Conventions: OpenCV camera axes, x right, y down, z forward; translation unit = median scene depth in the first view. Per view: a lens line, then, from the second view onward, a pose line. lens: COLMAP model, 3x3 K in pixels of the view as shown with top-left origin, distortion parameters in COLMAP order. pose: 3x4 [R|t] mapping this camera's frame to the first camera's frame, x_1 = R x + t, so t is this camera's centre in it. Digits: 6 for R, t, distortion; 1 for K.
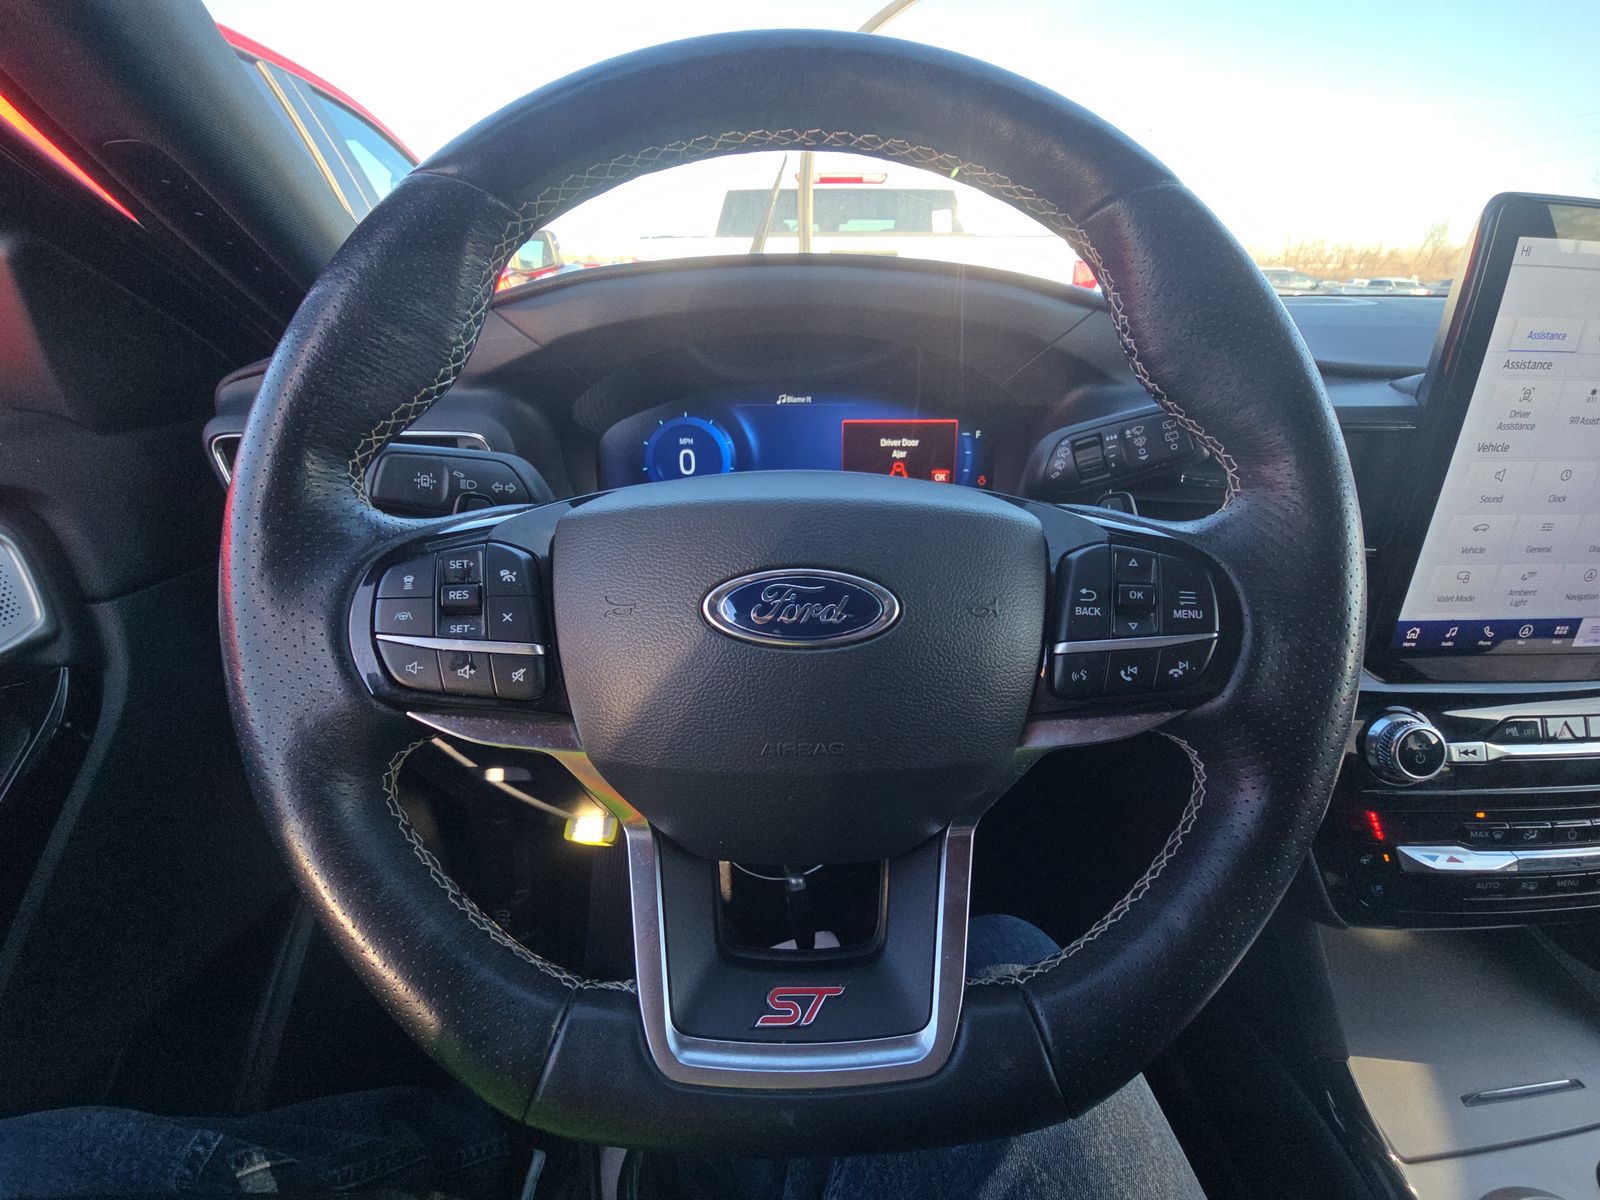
lens RADIAL K [[651.7, 0, 787.5], [0, 651.7, 606.4], [0, 0, 1]] dist [-0.012360, -0.001640]
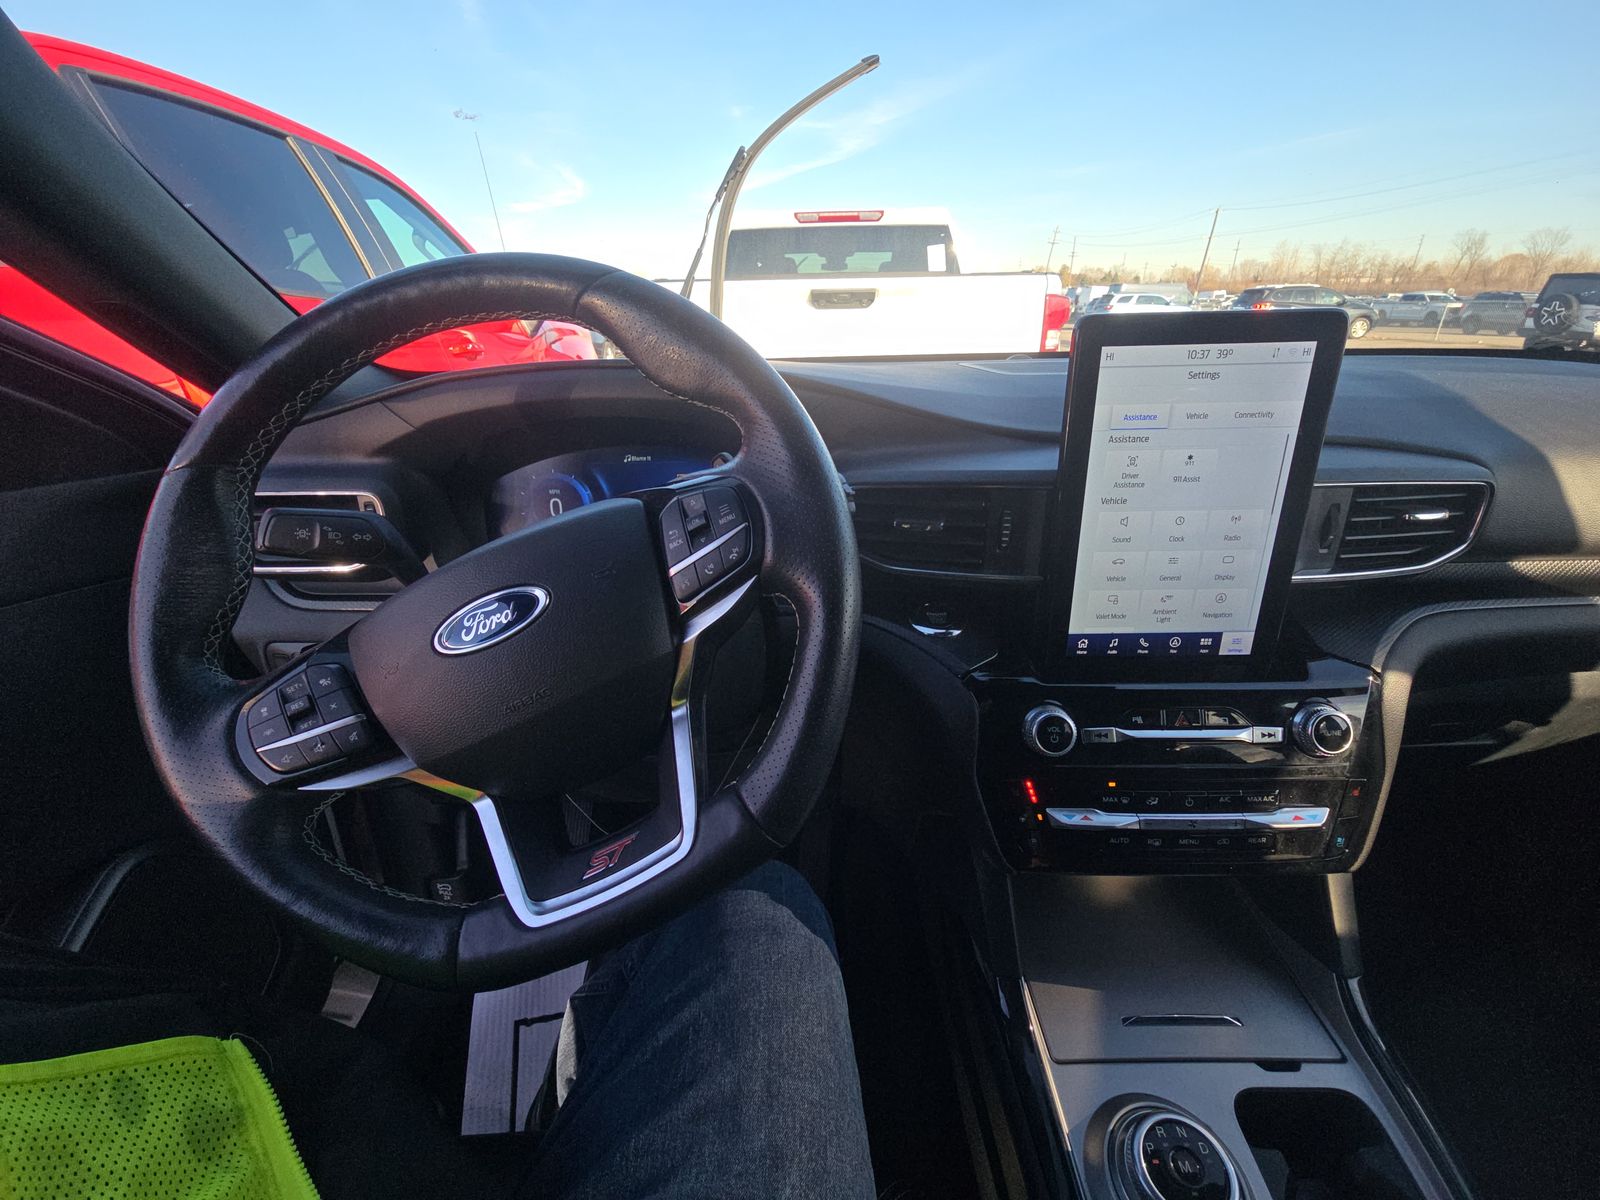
lens RADIAL K [[651.7, 0, 807.9], [0, 651.7, 605.6], [0, 0, 1]] dist [-0.012360, -0.001640]
pose [[0.999507, 0.000674, -0.031403, 0.467050], [-0.001447, 0.999696, -0.024604, -0.001094], [0.031377, 0.024638, 0.999204, -0.303931]]
